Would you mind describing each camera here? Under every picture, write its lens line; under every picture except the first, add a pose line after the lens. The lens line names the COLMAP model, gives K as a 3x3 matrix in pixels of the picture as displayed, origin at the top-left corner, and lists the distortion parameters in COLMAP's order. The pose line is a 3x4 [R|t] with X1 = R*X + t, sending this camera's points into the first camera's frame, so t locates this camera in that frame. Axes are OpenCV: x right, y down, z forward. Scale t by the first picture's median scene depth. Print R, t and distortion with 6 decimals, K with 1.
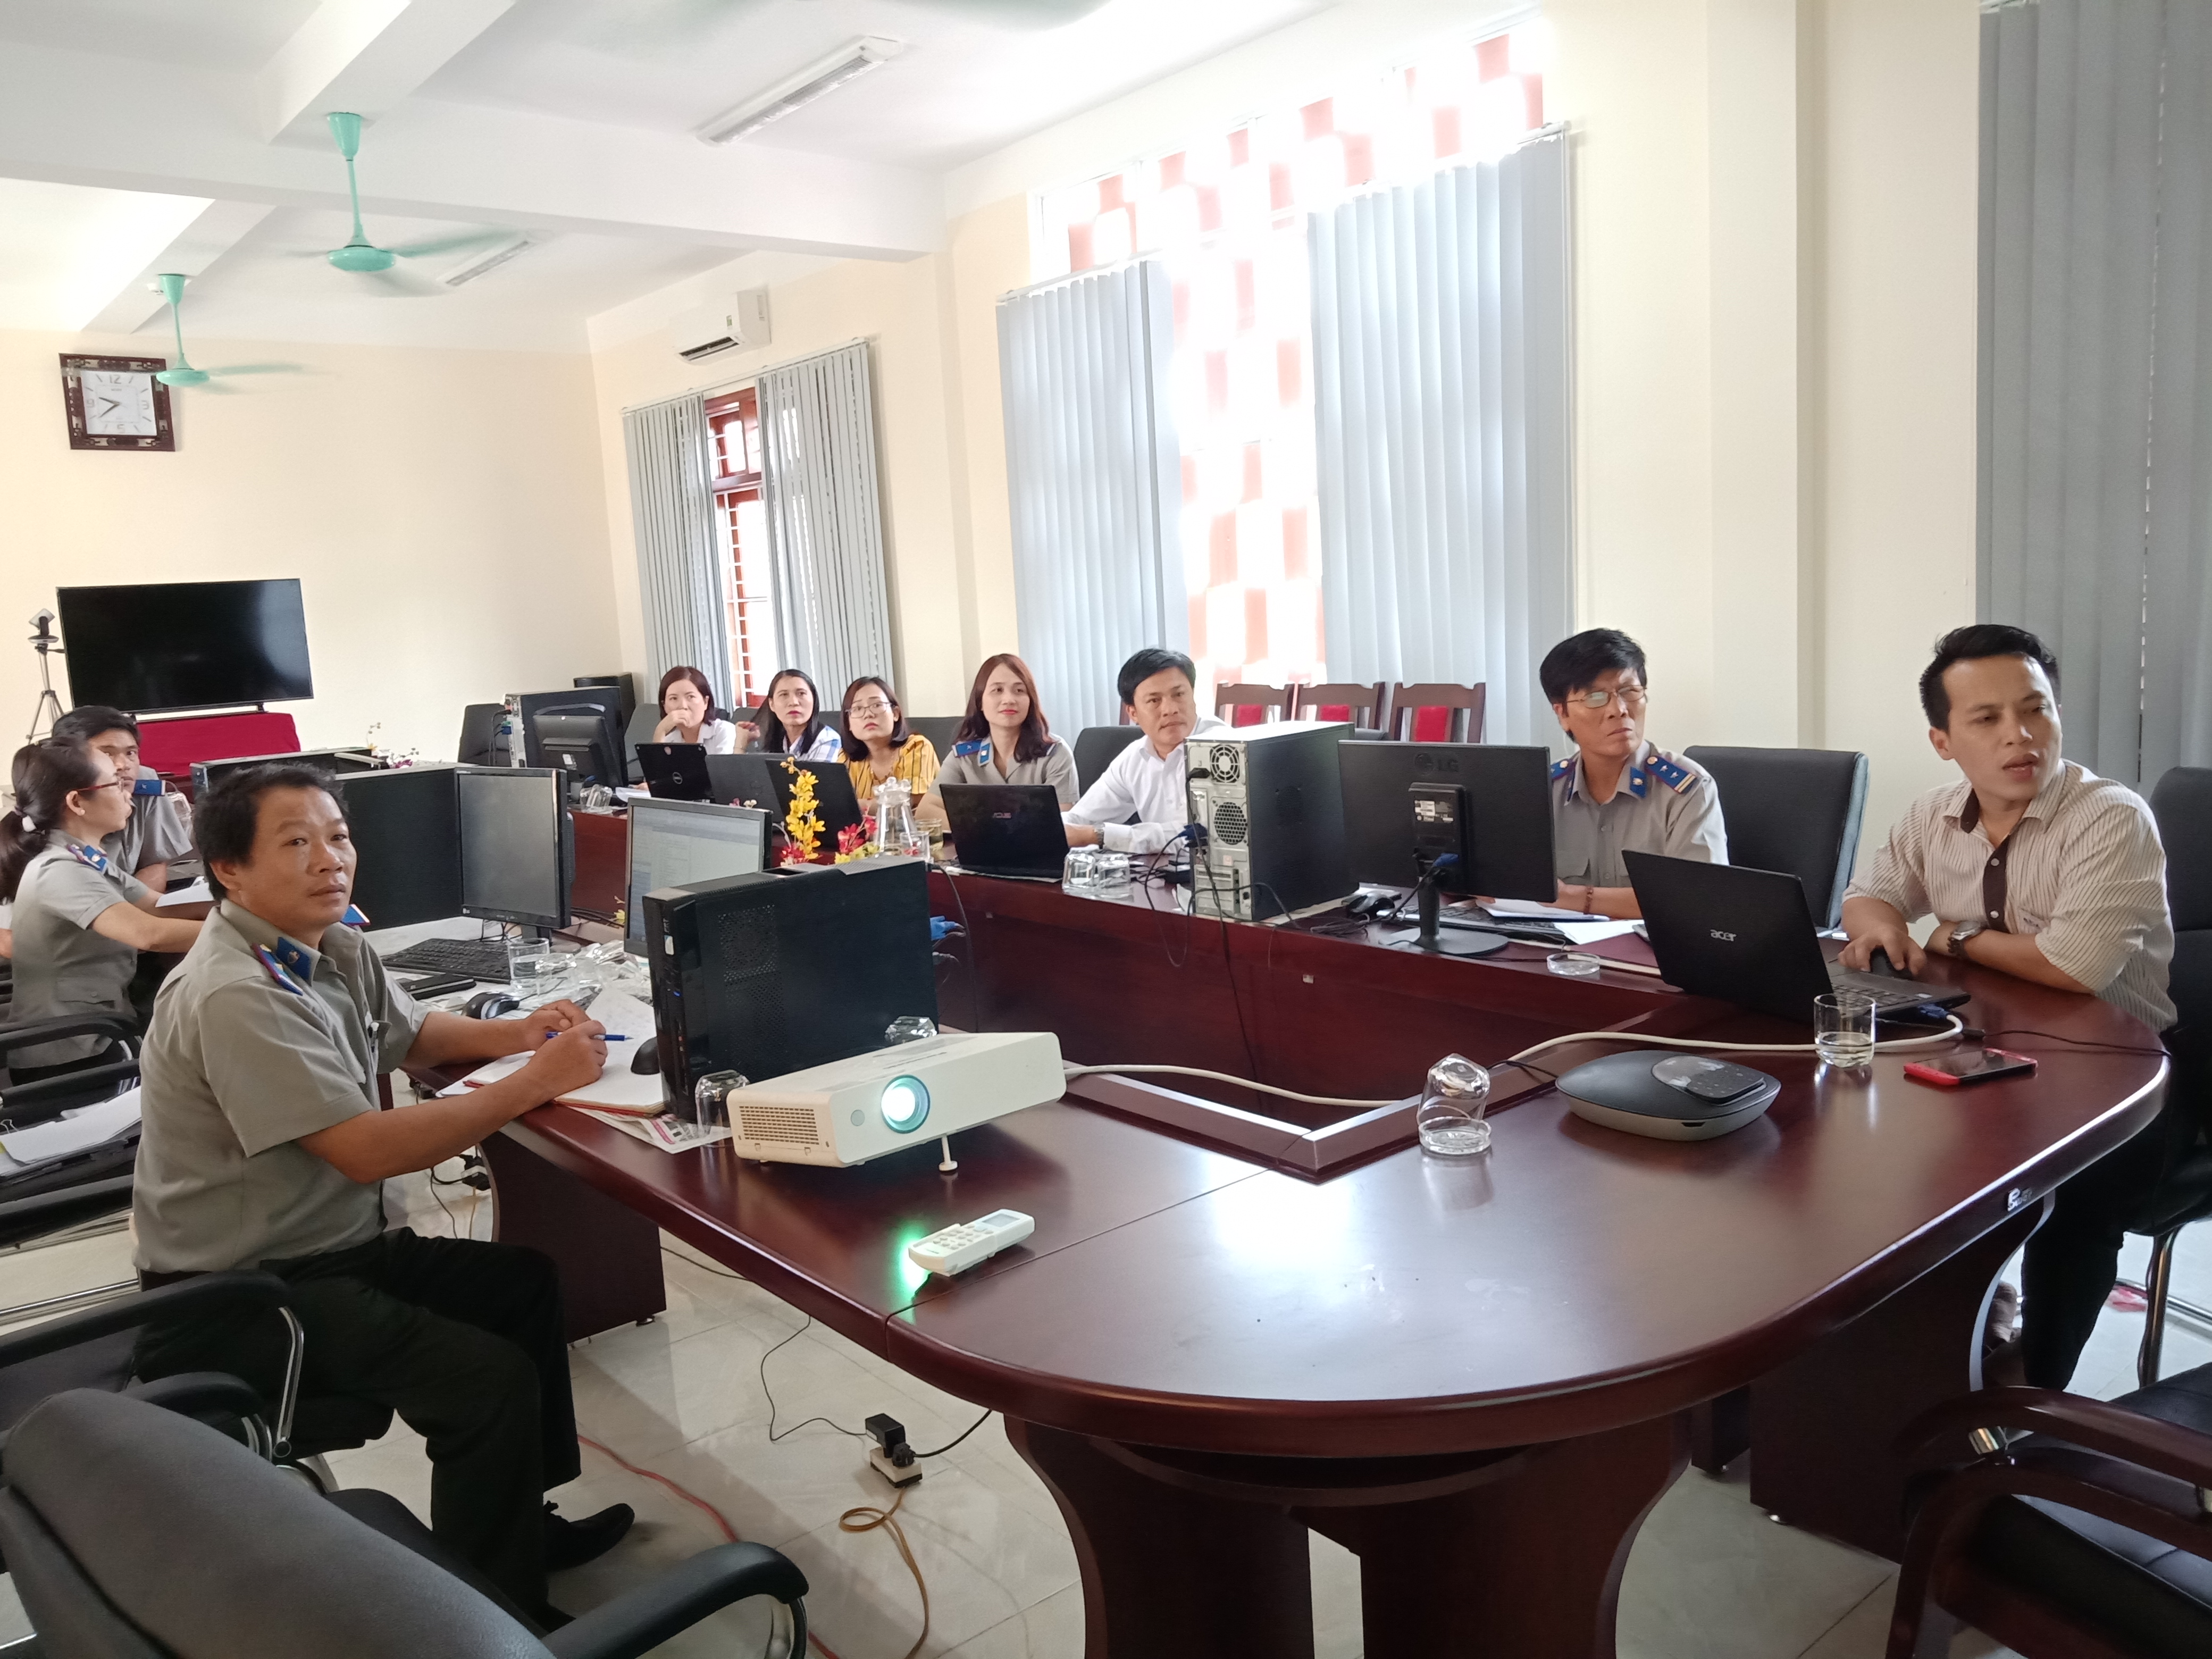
lens RADIAL K [[1693.9, 0, 1099.1], [0, 1693.9, 788.4], [0, 0, 1]] dist [0.057364, 0.000154]
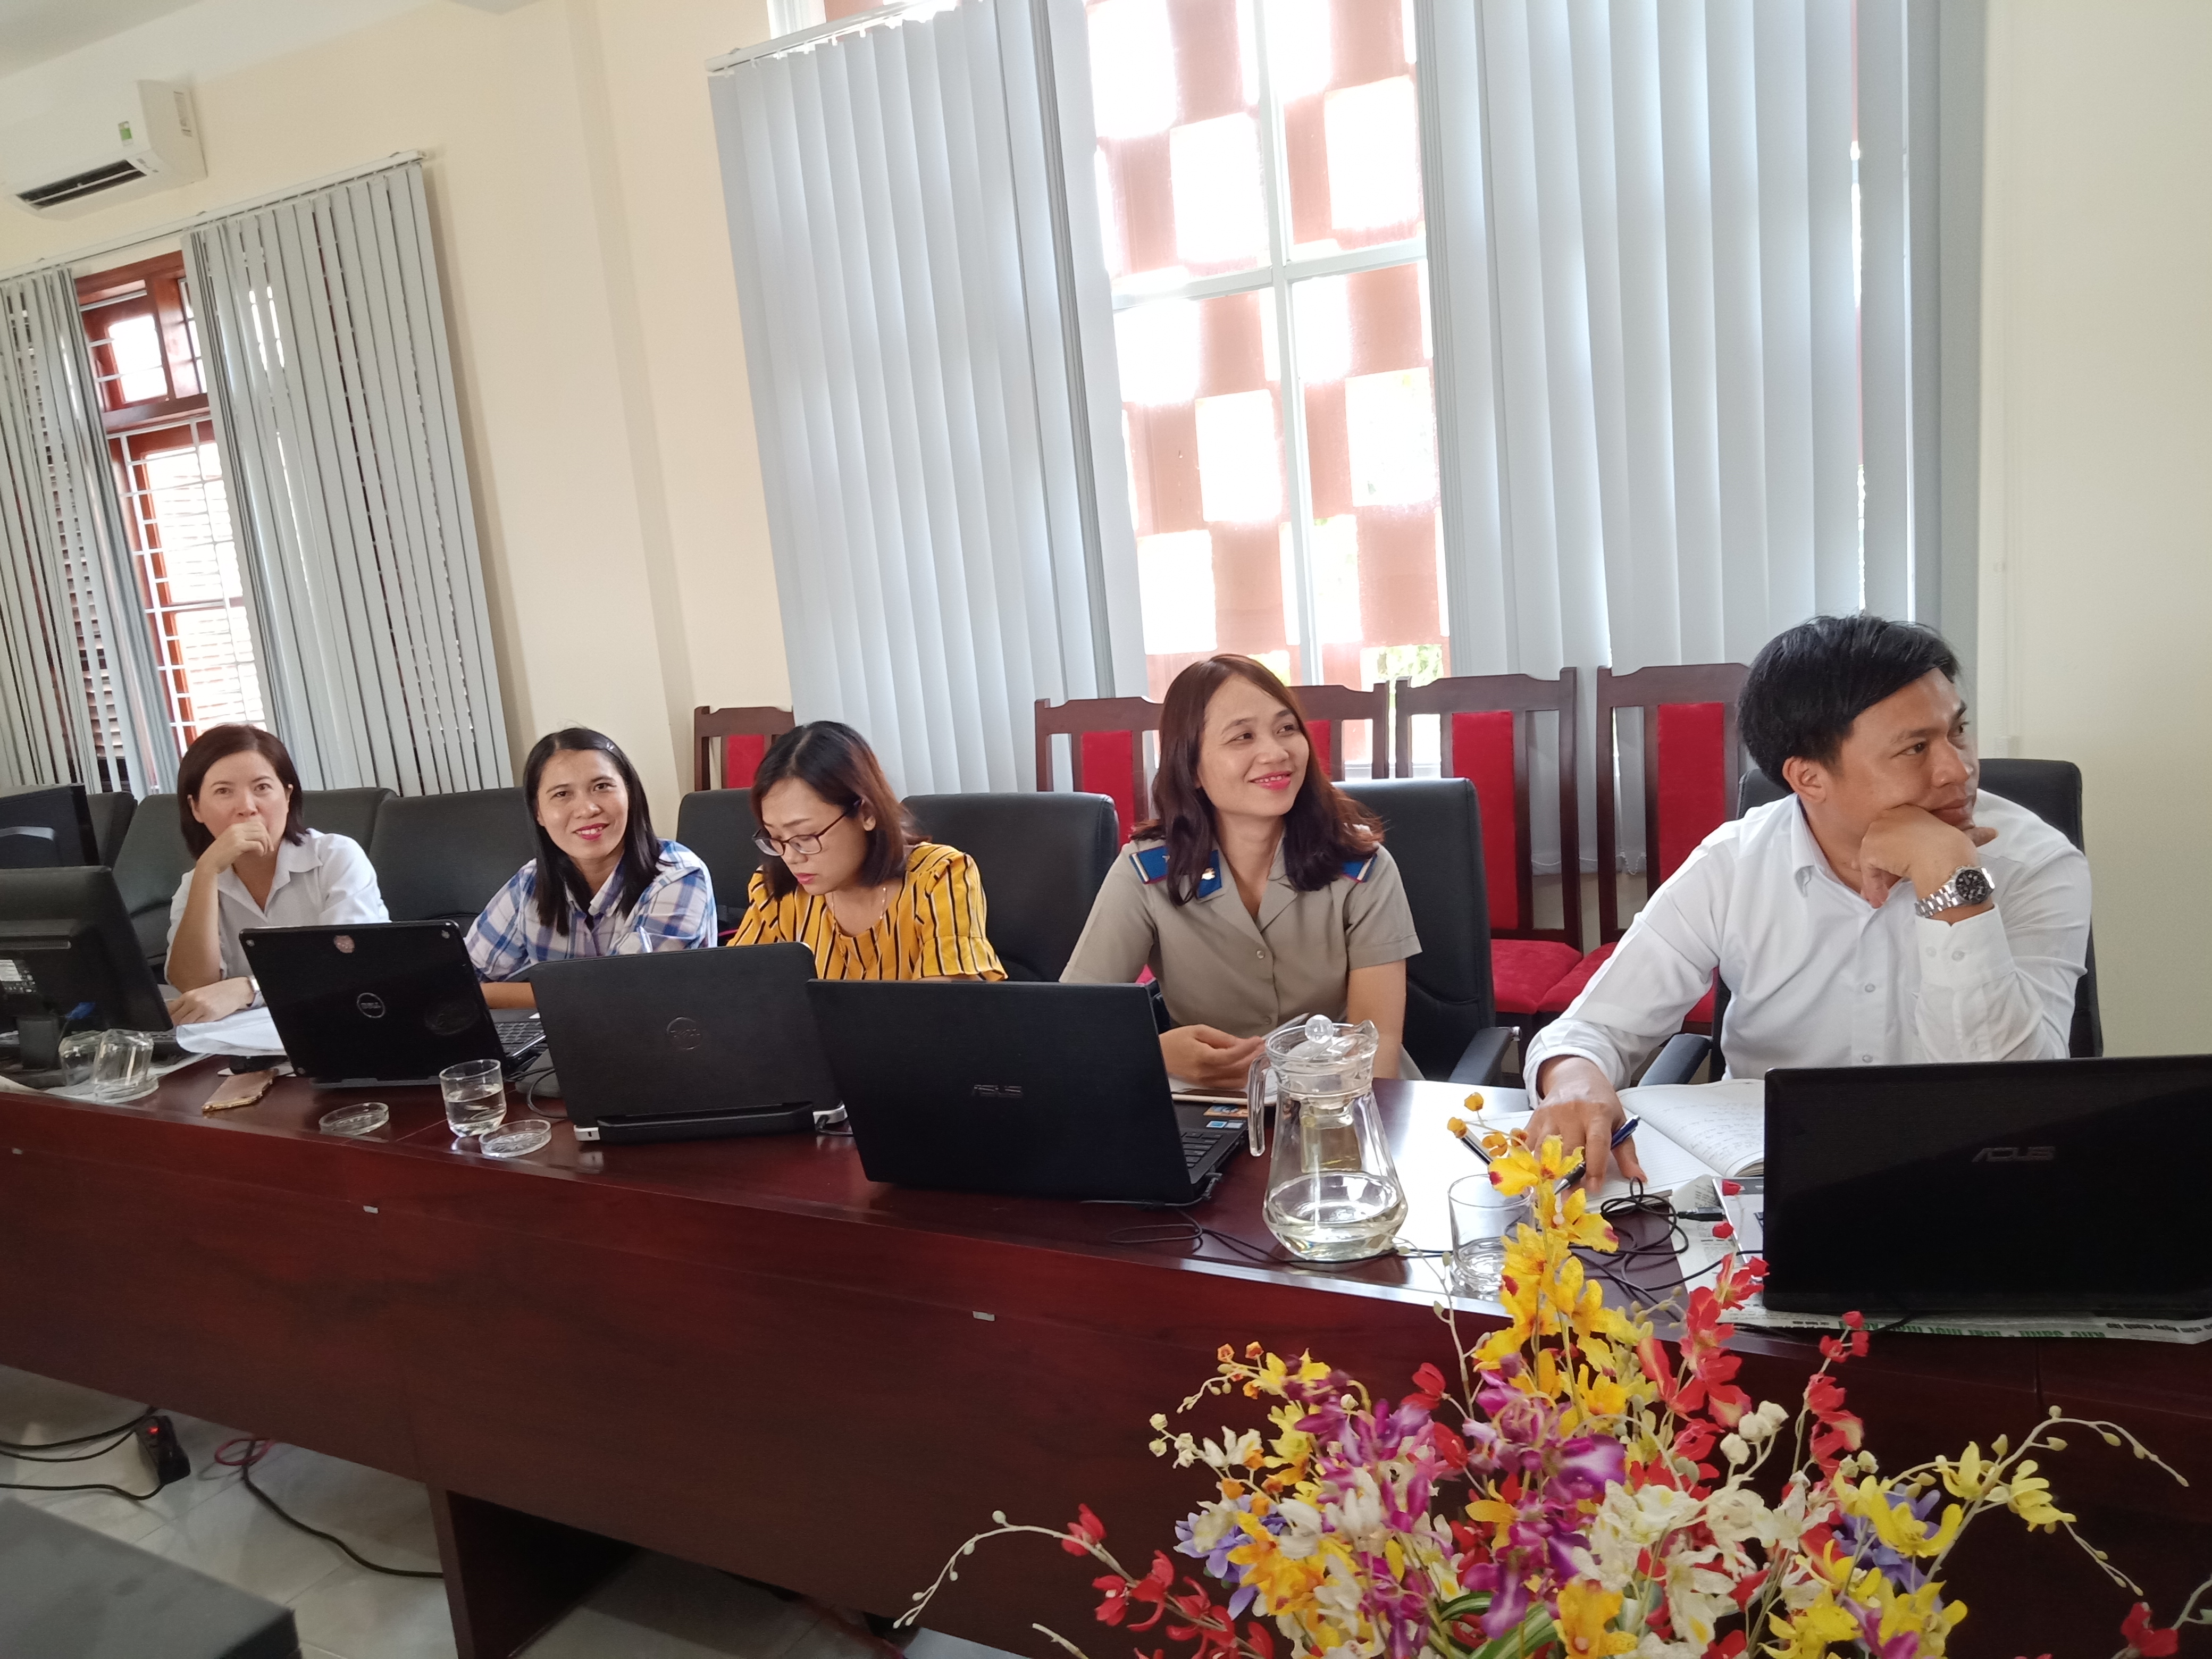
lens RADIAL K [[1693.9, 0, 1099.1], [0, 1693.9, 788.4], [0, 0, 1]] dist [0.057364, 0.000154]
pose [[0.933731, -0.085370, 0.347647, -0.131696], [0.085111, 0.996242, 0.016045, -0.029031], [-0.347711, 0.014607, 0.937488, 0.325095]]
